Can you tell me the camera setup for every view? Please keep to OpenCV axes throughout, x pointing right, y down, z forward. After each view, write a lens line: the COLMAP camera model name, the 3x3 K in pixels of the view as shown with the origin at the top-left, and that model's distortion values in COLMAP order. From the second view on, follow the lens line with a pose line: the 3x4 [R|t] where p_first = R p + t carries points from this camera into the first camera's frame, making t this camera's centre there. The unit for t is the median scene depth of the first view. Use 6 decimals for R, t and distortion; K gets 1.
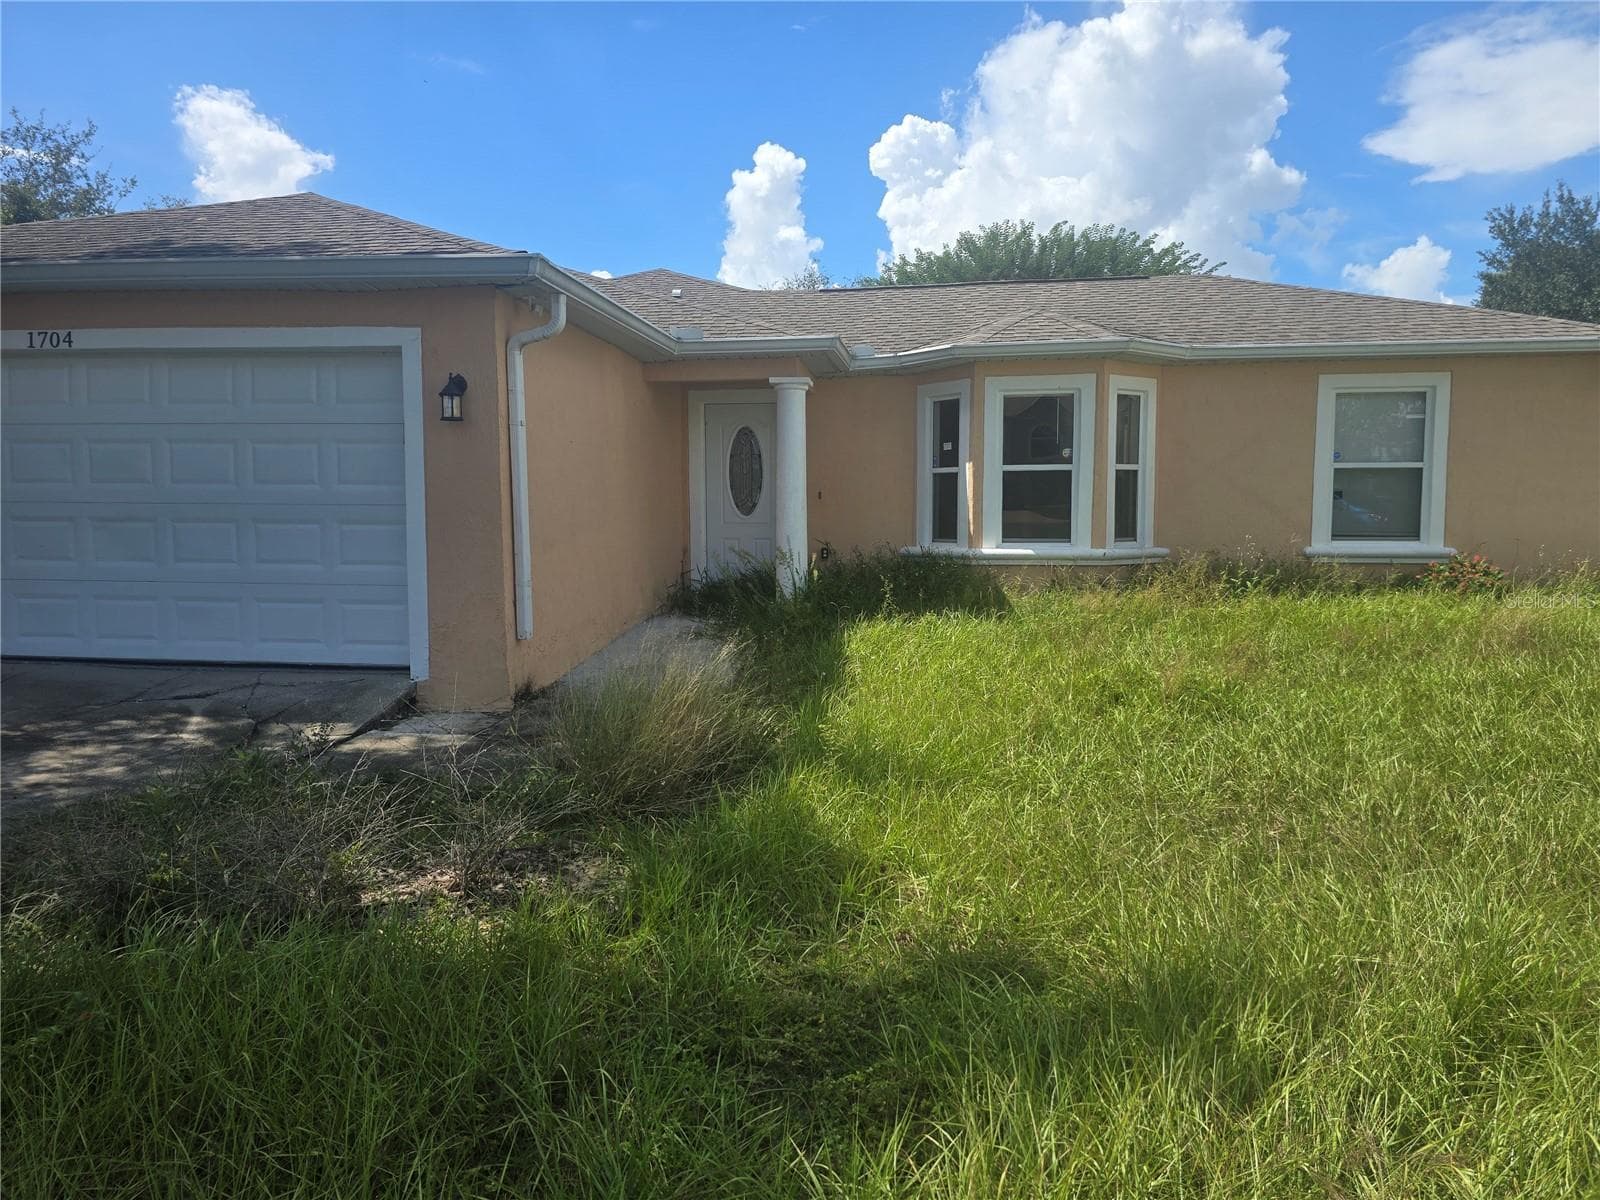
lens RADIAL K [[1082.0, 0, 784.6], [0, 1082.0, 587.5], [0, 0, 1]] dist [0.068070, -0.067918]
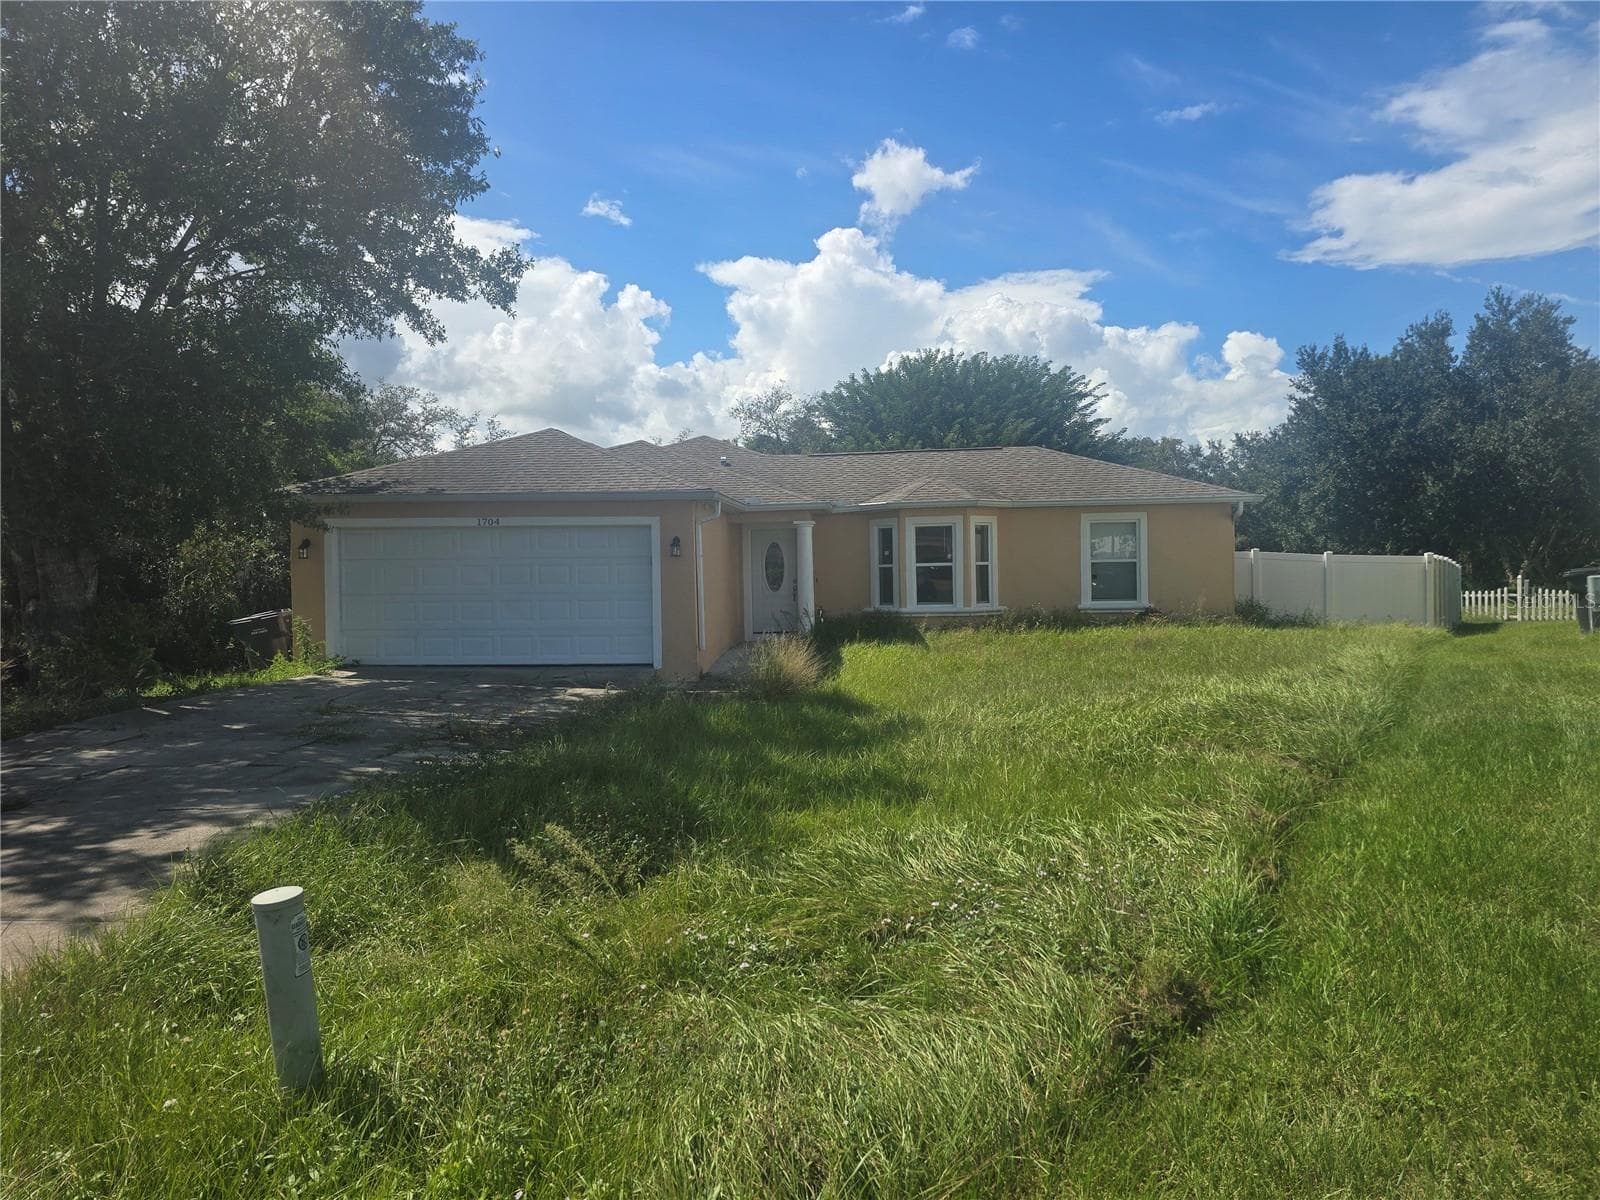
lens RADIAL K [[1082.8, 0, 799.6], [0, 1082.8, 583.7], [0, 0, 1]] dist [0.062015, -0.059161]
pose [[0.997990, -0.015903, 0.061343, -0.133869], [0.019975, 0.997597, -0.066339, 0.049015], [-0.060141, 0.067431, 0.995910, -0.986926]]
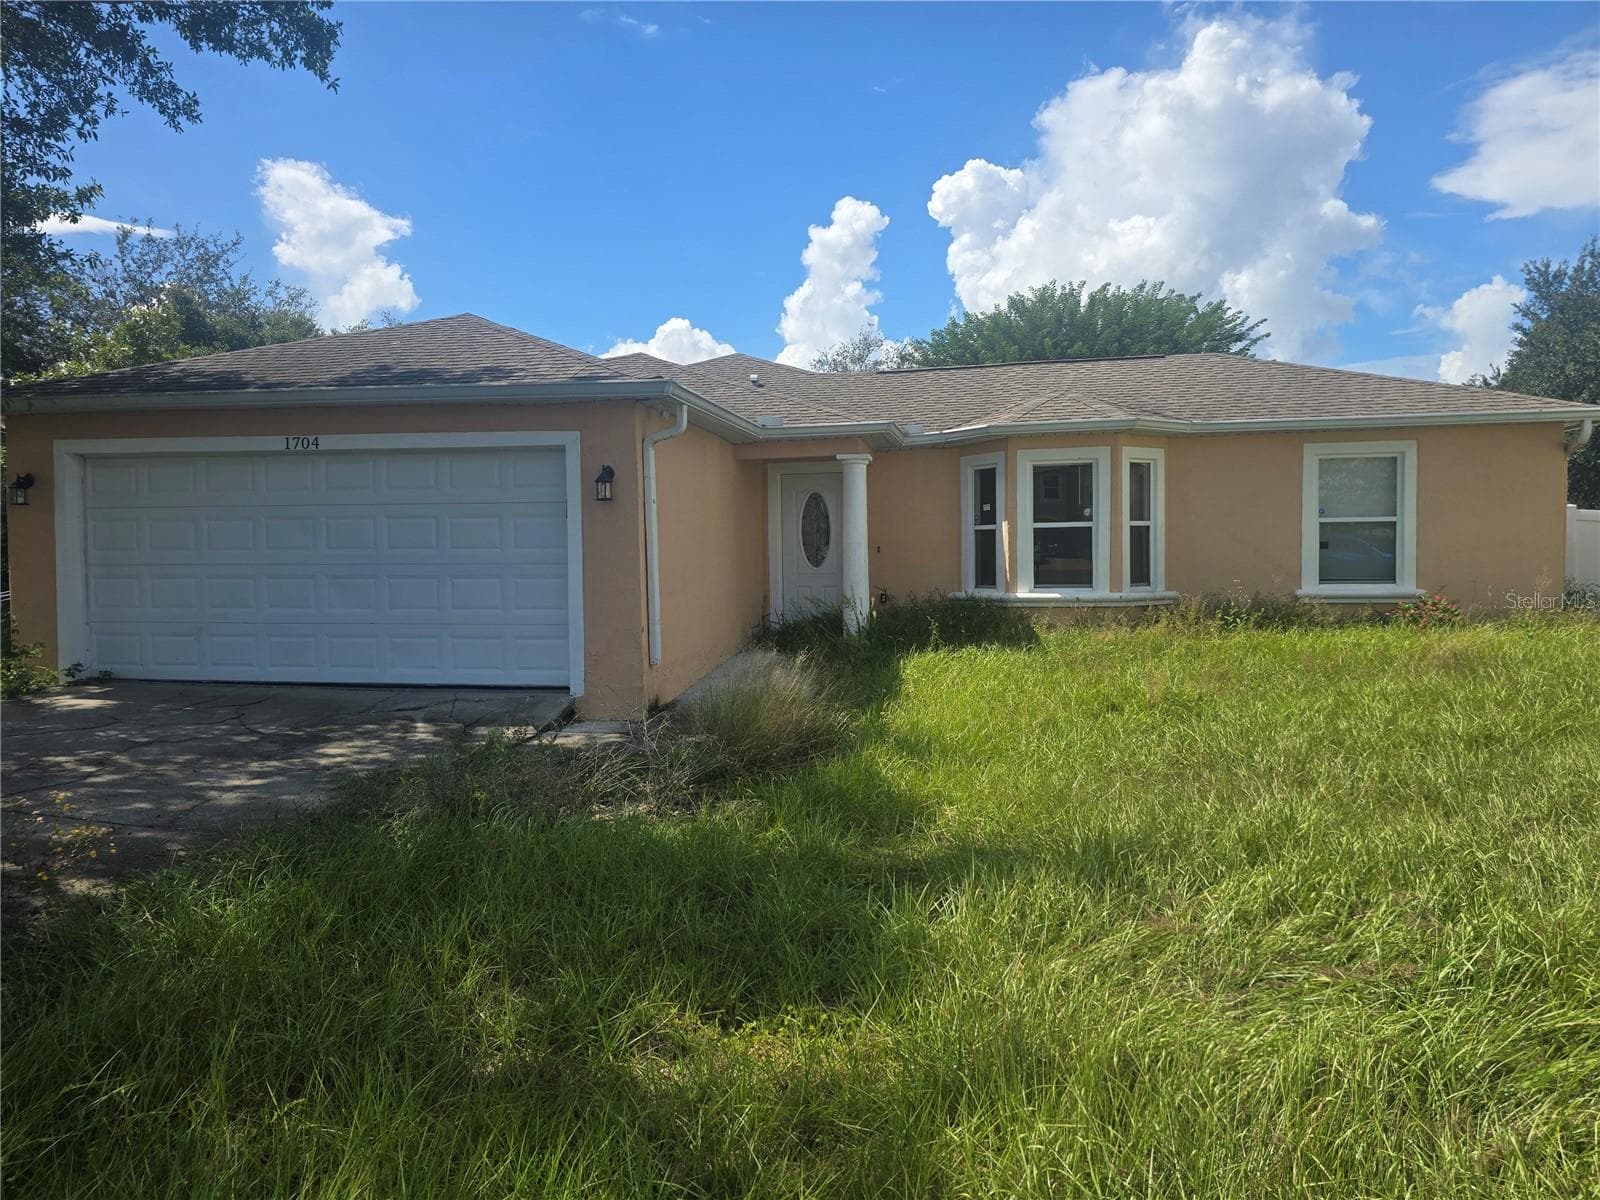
lens RADIAL K [[1080.0, 0, 784.1], [0, 1080.0, 594.7], [0, 0, 1]] dist [0.066987, -0.067335]
pose [[0.998563, -0.008912, -0.052840, -0.011230], [0.006885, 0.999238, -0.038421, 0.011208], [0.053142, 0.038002, 0.997864, -0.230148]]
